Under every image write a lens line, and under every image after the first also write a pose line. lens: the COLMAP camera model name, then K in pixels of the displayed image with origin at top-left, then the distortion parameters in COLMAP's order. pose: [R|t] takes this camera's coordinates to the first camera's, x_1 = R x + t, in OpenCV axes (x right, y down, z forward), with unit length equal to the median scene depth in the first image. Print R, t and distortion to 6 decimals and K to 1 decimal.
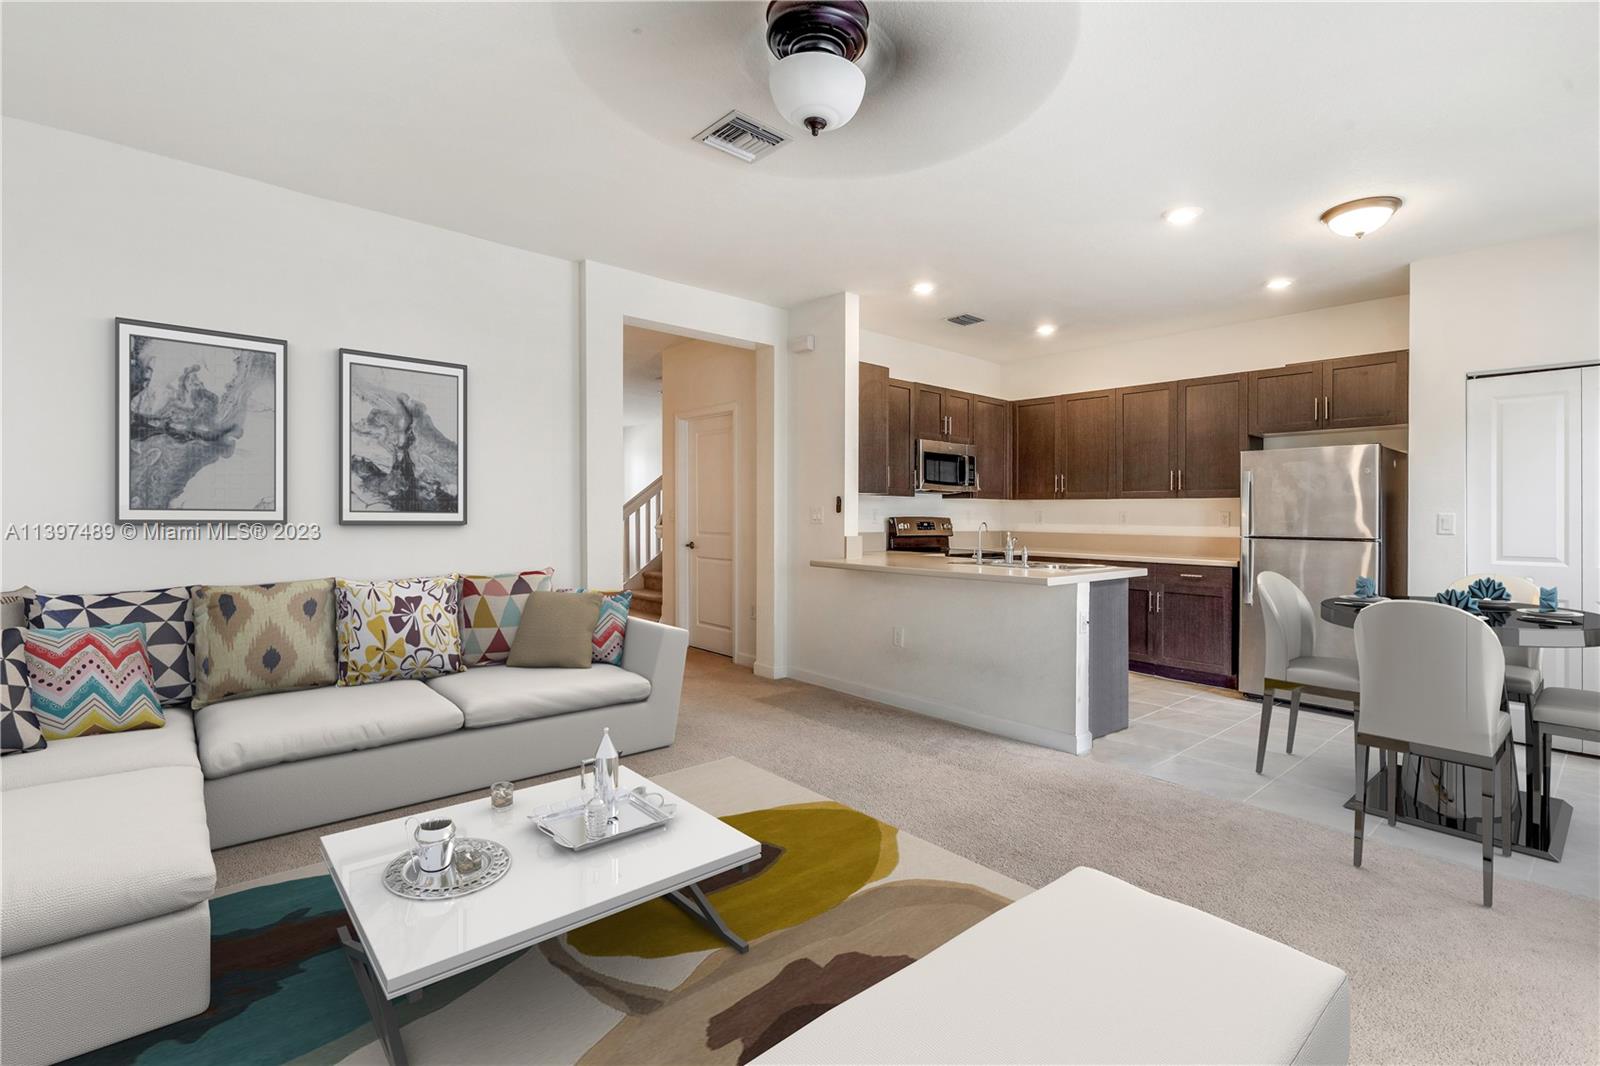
lens RADIAL K [[733.0, 0, 825.7], [0, 733.0, 511.6], [0, 0, 1]] dist [-0.003709, 0.002898]
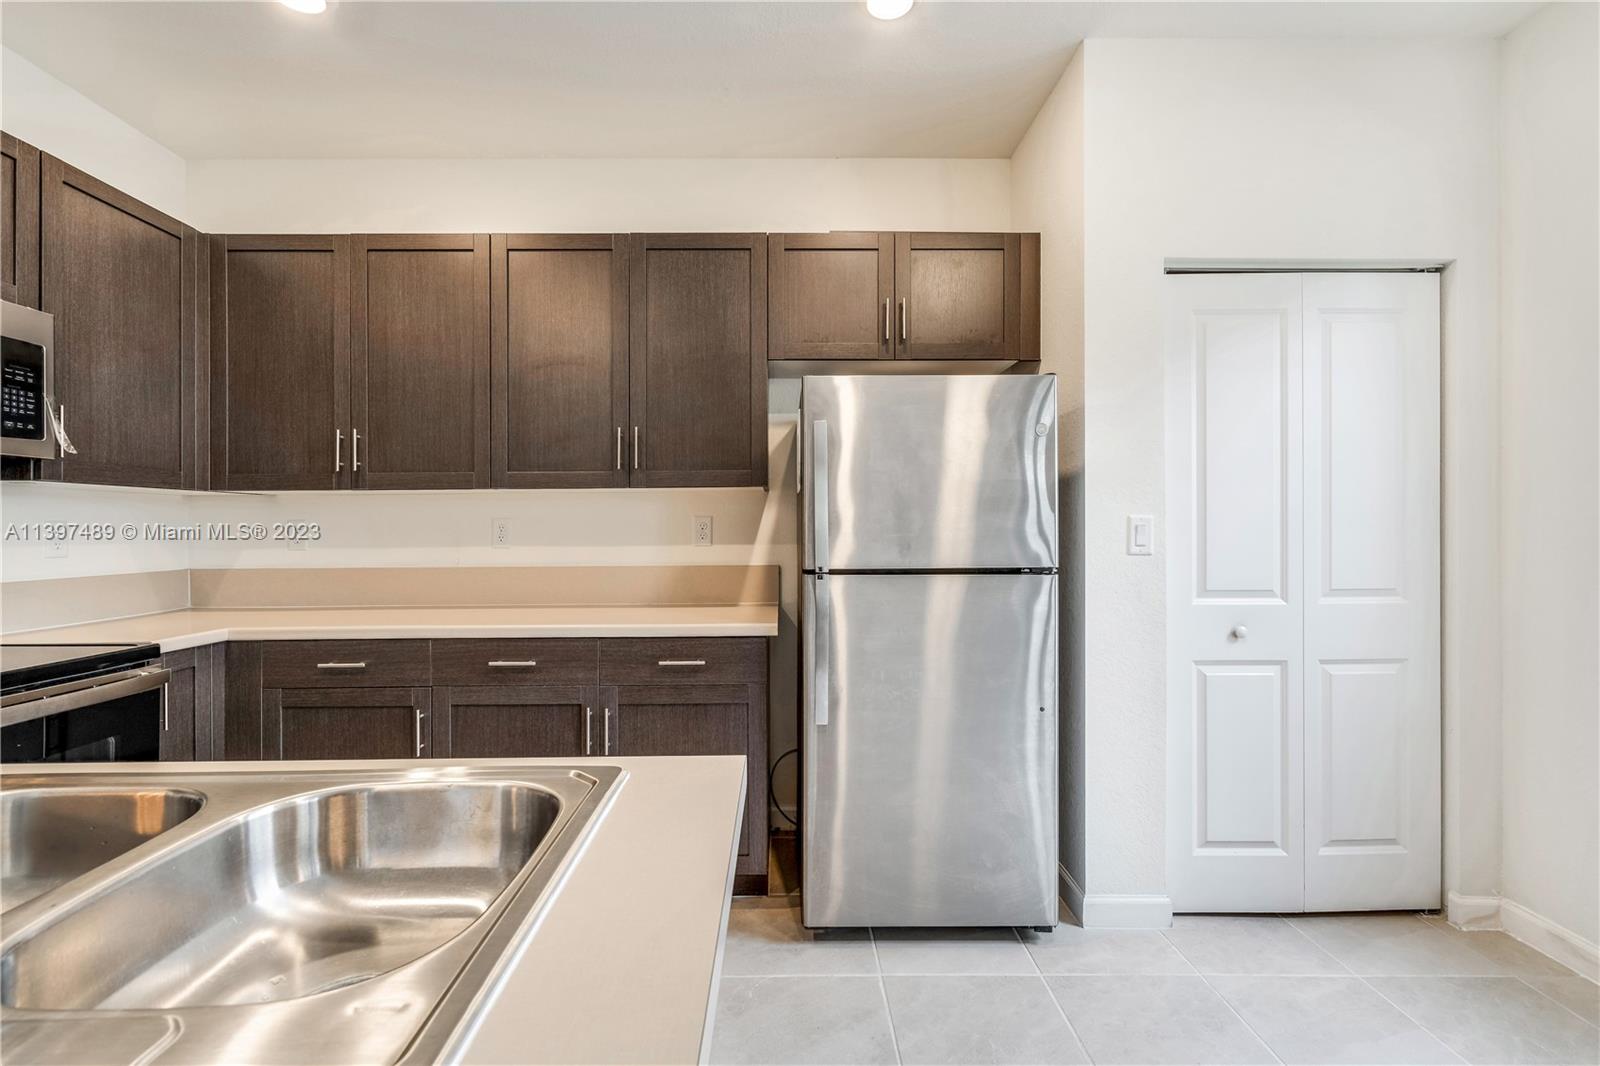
lens RADIAL K [[733.0, 0, 800.7], [0, 733.0, 520.0], [0, 0, 1]] dist [-0.003709, 0.002898]
pose [[0.662415, -0.009412, 0.749078, 0.196956], [0.008424, 0.999951, 0.005116, 0.000588], [-0.749090, 0.002921, 0.662462, 0.591056]]
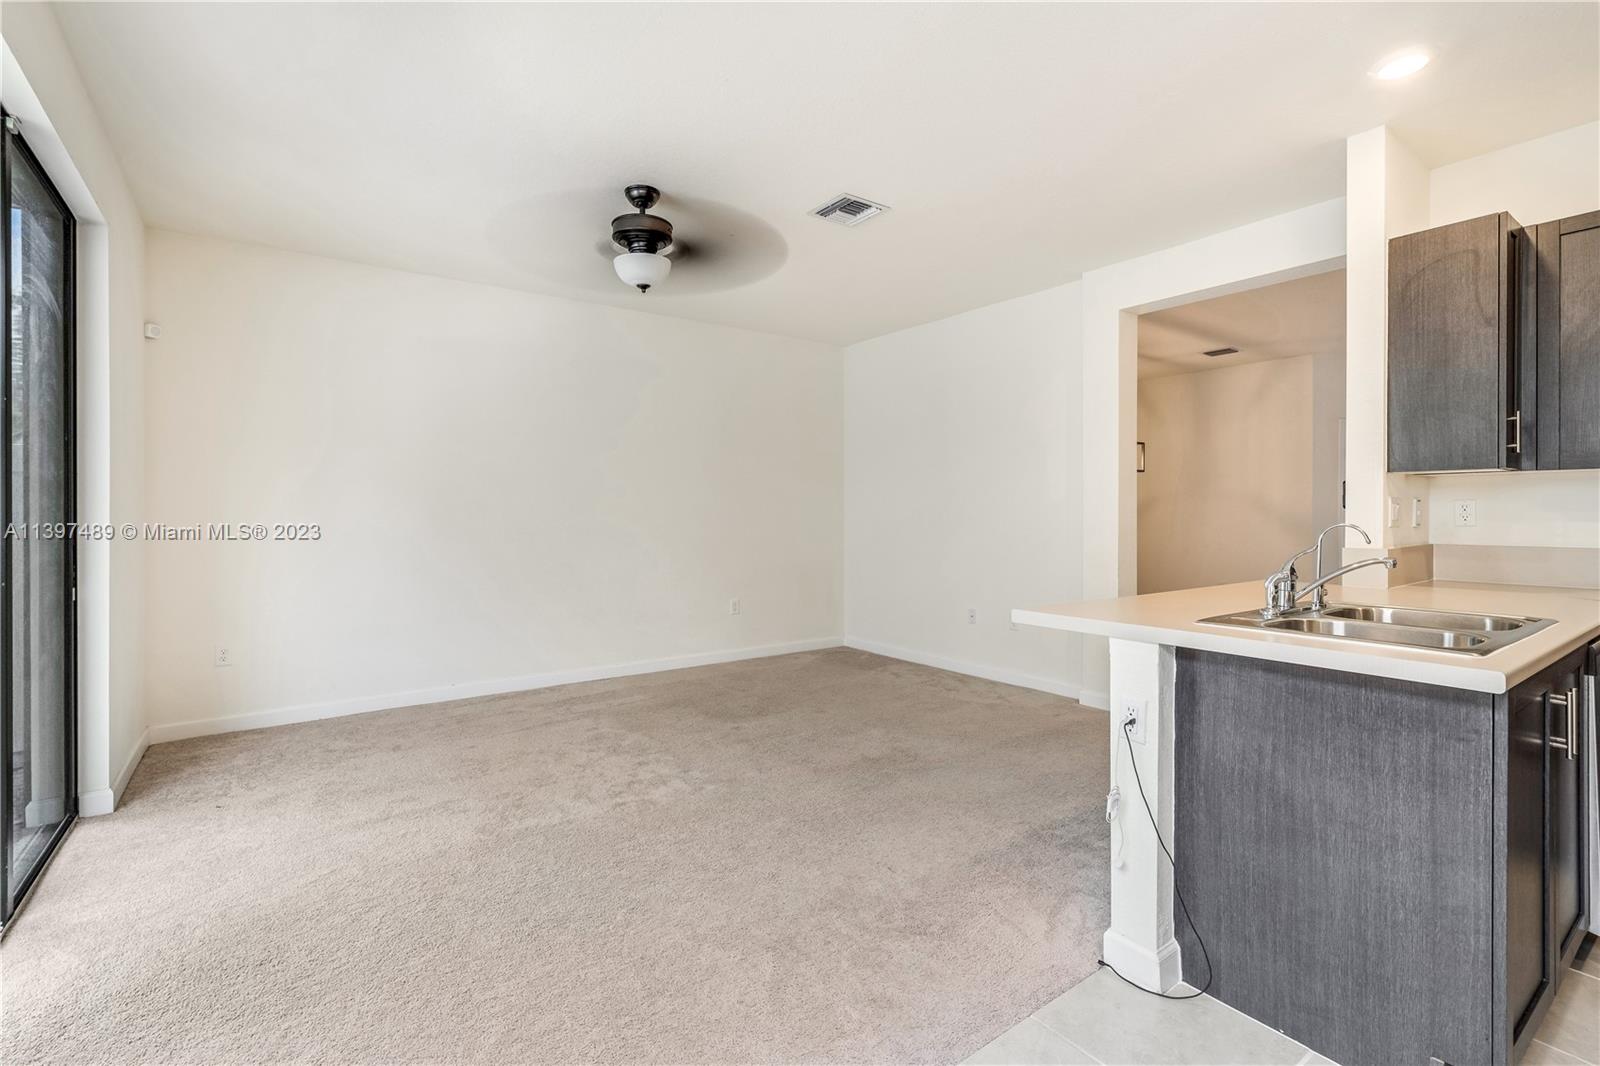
lens RADIAL K [[702.1, 0, 800.2], [0, 702.1, 507.5], [0, 0, 1]] dist [0.003510, 0.000712]
pose [[-0.106110, -0.015389, -0.994235, 0.549844], [0.005877, 0.999853, -0.016103, 0.006940], [0.994337, -0.007552, -0.106004, 0.524401]]
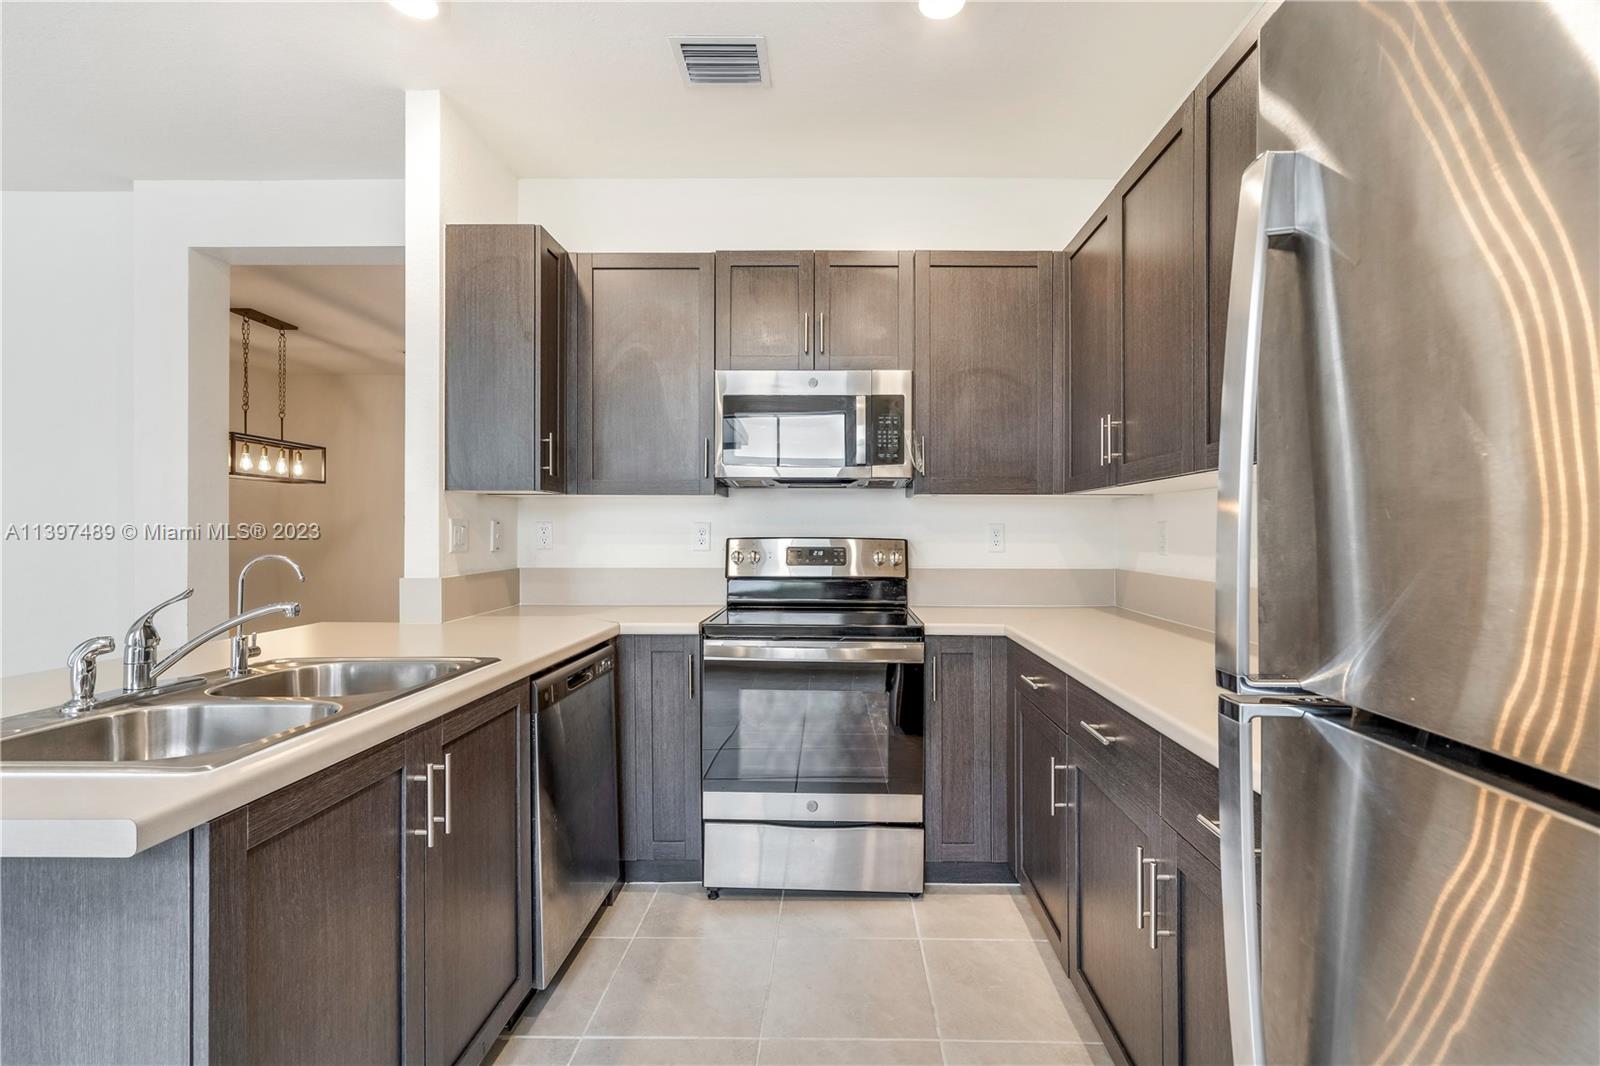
lens RADIAL K [[733.0, 0, 811.0], [0, 733.0, 534.7], [0, 0, 1]] dist [-0.003709, 0.002898]
pose [[0.729992, -0.004865, -0.683438, 0.489940], [0.008585, 0.999961, 0.002051, 0.005051], [0.683401, -0.007364, 0.730006, 0.701211]]
